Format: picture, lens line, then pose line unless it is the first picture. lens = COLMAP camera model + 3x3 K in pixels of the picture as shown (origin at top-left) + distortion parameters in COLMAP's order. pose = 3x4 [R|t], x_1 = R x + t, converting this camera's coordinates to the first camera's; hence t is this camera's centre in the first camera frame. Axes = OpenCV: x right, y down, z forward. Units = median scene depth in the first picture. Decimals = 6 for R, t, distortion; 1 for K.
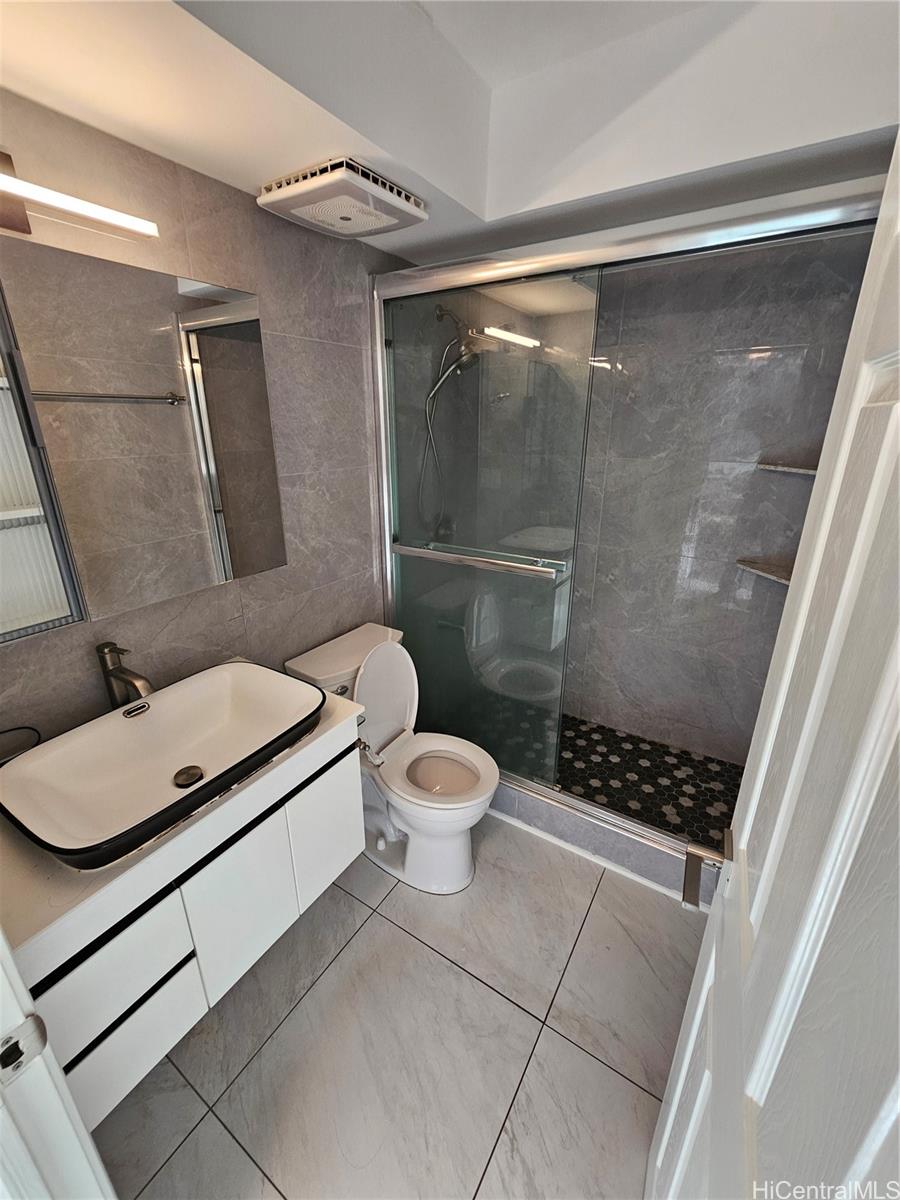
lens RADIAL K [[492.6, 0, 443.0], [0, 492.6, 596.0], [0, 0, 1]] dist [-0.000208, -0.000019]
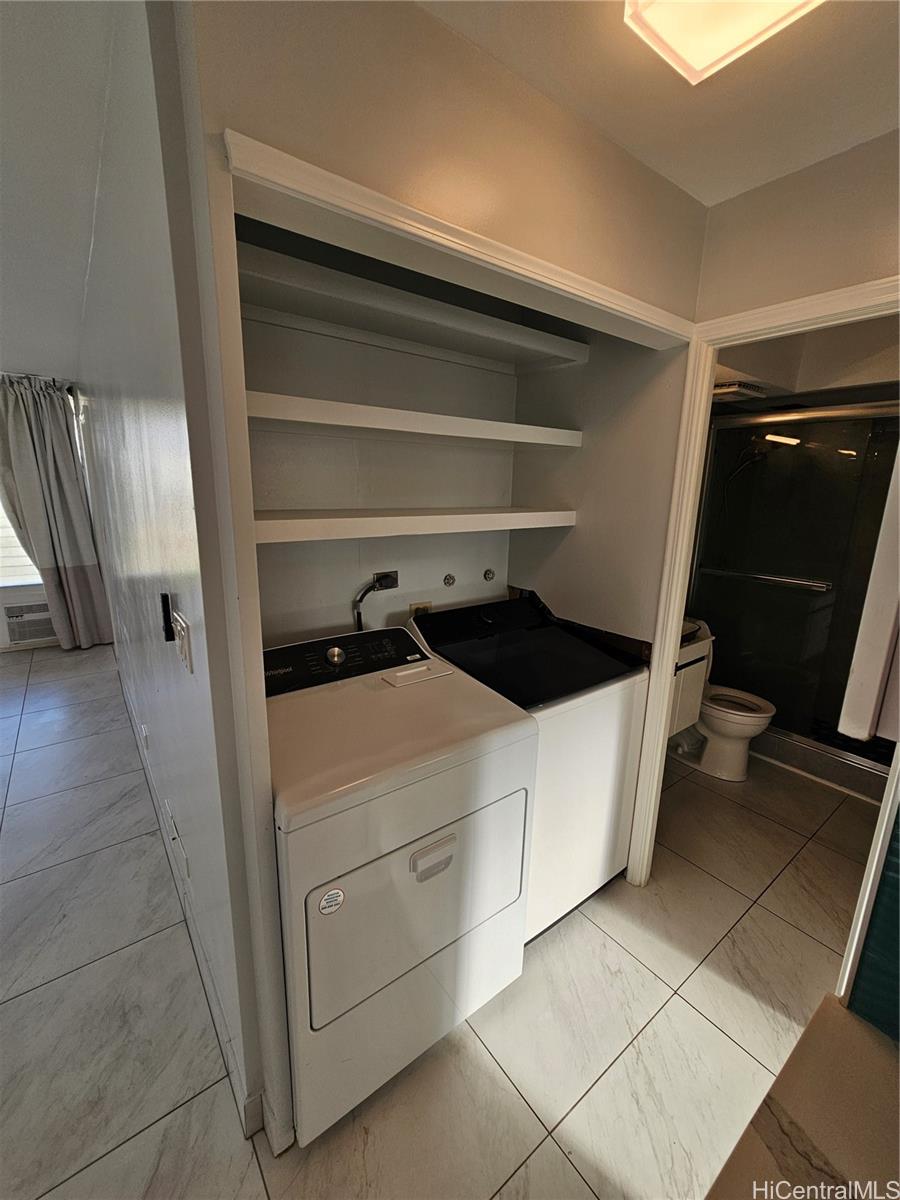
lens RADIAL K [[492.6, 0, 443.0], [0, 492.6, 596.0], [0, 0, 1]] dist [-0.000208, -0.000019]
pose [[0.938086, 0.101127, -0.331312, -0.412214], [-0.140672, 0.985236, -0.097577, 0.308971], [0.316552, 0.138142, 0.938462, -0.915728]]
